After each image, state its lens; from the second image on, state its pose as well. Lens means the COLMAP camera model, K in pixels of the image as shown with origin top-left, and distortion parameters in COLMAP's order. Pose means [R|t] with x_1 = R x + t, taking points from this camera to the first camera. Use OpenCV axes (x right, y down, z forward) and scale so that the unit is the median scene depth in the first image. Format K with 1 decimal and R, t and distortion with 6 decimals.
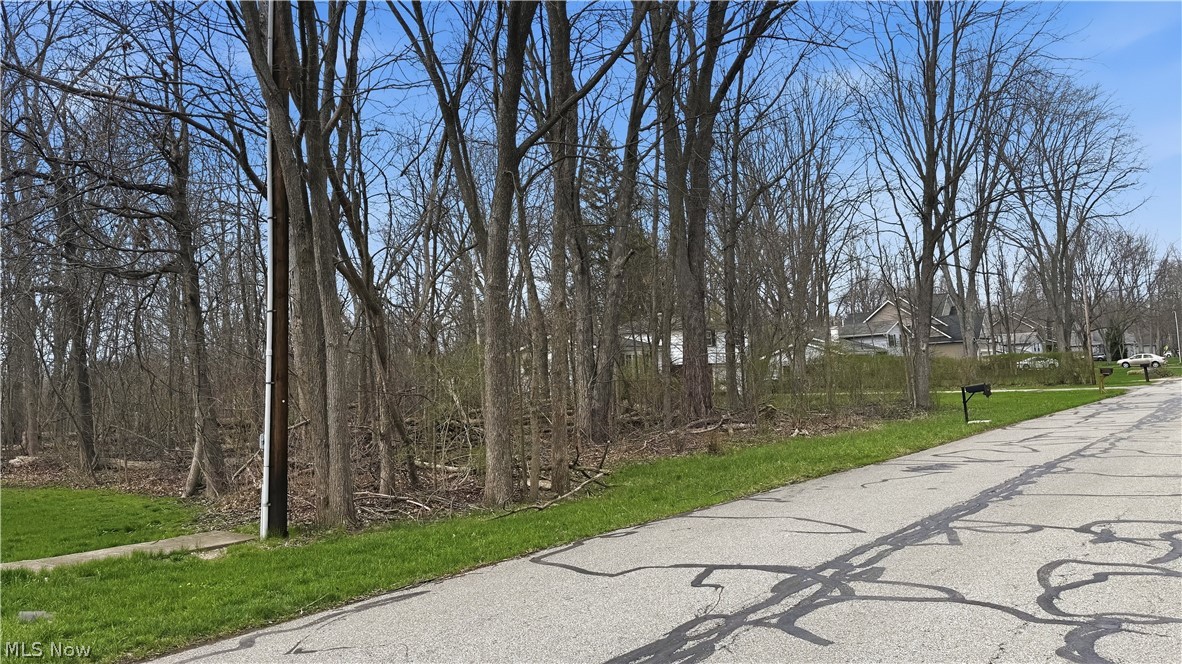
lens RADIAL K [[826.0, 0, 591.0], [0, 826.0, 332.0], [0, 0, 1]] dist [0.000495, -0.000731]
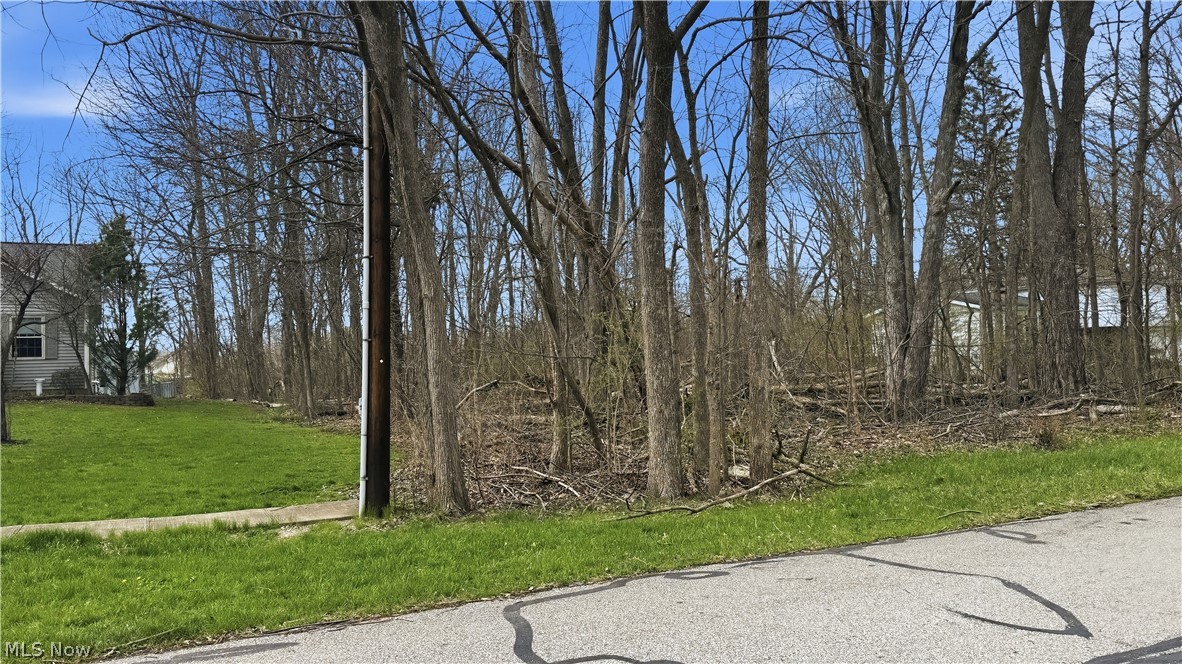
lens RADIAL K [[852.9, 0, 591.0], [0, 852.9, 332.0], [0, 0, 1]] dist [0.026630, -0.002475]
pose [[0.909439, 0.013162, -0.415629, 0.193442], [0.007054, 0.998867, 0.047067, 0.012223], [0.415778, -0.045736, 0.908316, 0.274109]]
